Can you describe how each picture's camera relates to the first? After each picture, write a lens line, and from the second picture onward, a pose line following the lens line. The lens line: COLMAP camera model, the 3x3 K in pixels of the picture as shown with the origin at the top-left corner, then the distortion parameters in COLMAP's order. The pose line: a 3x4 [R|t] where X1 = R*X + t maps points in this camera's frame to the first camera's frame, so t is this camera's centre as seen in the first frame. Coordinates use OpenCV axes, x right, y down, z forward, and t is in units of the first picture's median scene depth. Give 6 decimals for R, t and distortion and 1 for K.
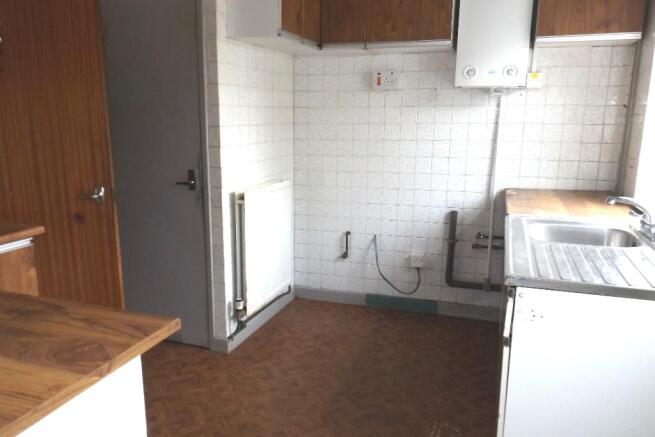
lens RADIAL K [[493.8, 0, 327.5], [0, 493.8, 218.5], [0, 0, 1]] dist [-0.003953, -0.001507]
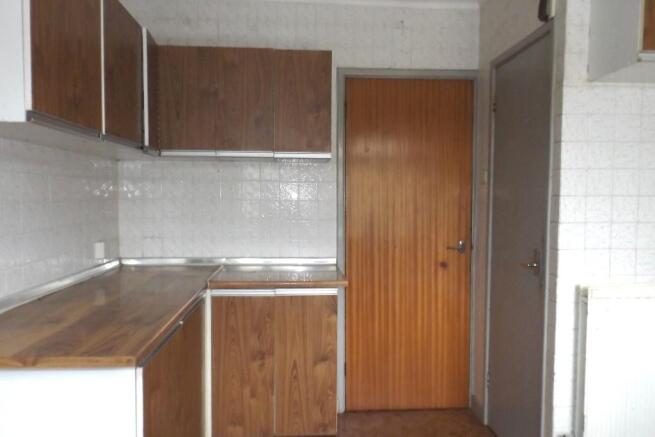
lens RADIAL K [[493.8, 0, 327.5], [0, 493.8, 218.5], [0, 0, 1]] dist [-0.003953, -0.001507]
pose [[0.390248, 0.028023, -0.920283, 0.350452], [-0.185754, 0.981379, -0.048886, -0.048071], [0.901777, 0.190024, 0.388186, 0.389994]]
